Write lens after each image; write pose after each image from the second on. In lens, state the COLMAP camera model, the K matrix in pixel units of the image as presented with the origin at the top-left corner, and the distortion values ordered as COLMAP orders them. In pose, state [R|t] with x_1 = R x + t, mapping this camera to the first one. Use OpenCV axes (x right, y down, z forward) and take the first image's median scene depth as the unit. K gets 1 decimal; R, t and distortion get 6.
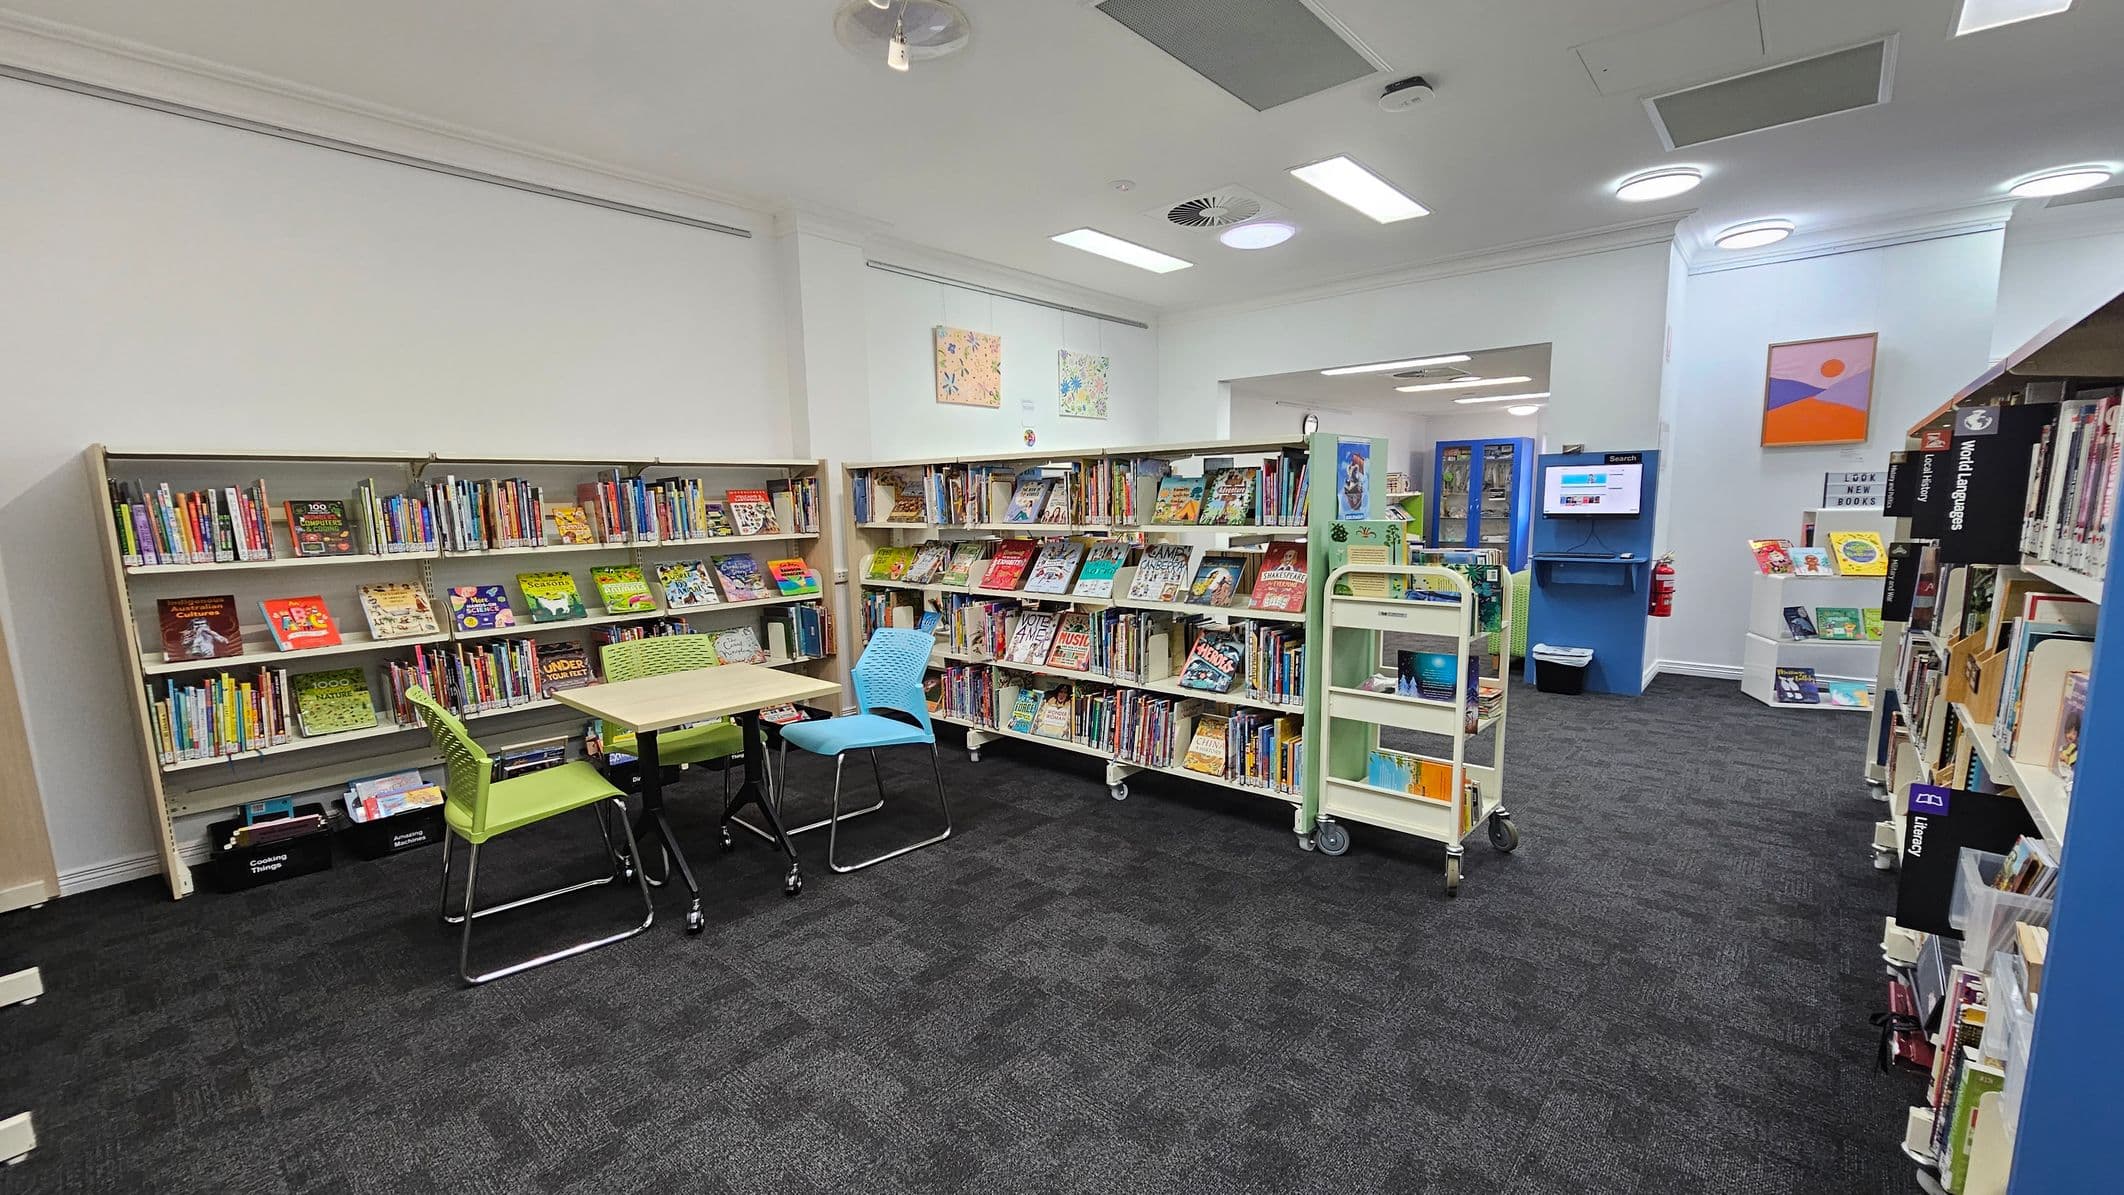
lens RADIAL K [[872.3, 0, 1056.5], [0, 872.3, 626.3], [0, 0, 1]] dist [-0.003935, -0.000578]
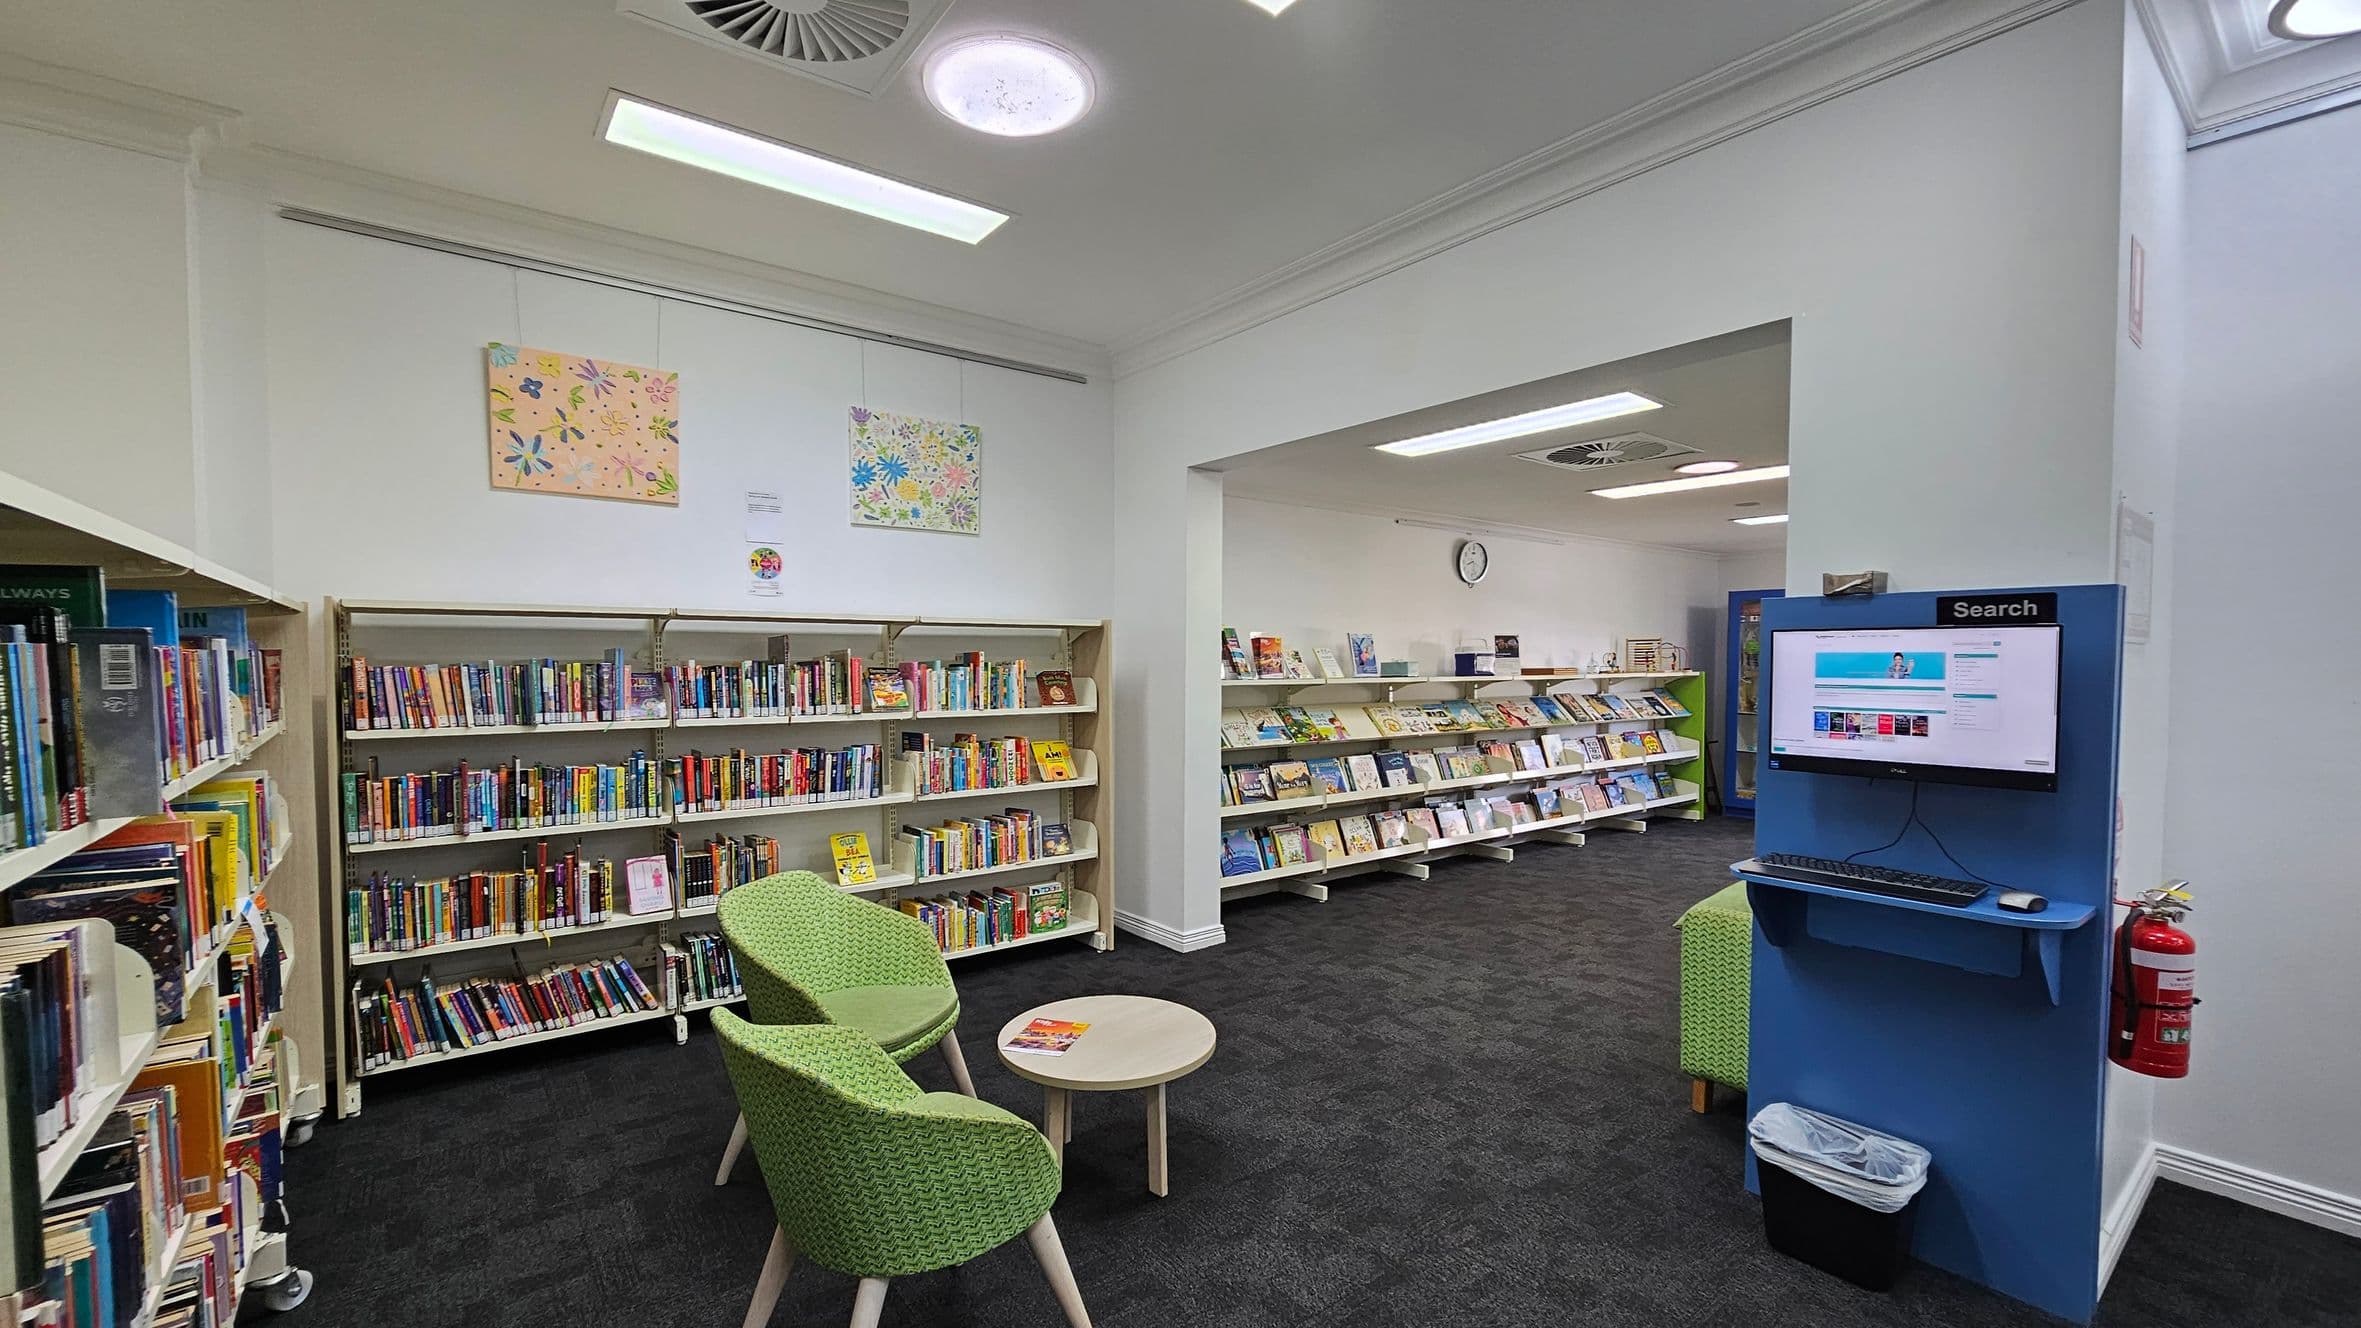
lens RADIAL K [[970.9, 0, 1181.2], [0, 970.9, 693.2], [0, 0, 1]] dist [-0.001454, 0.000294]
pose [[0.981194, 0.029921, -0.190692, 0.392479], [-0.050775, 0.993129, -0.105431, -0.099403], [0.186227, 0.113131, 0.975972, 0.547574]]
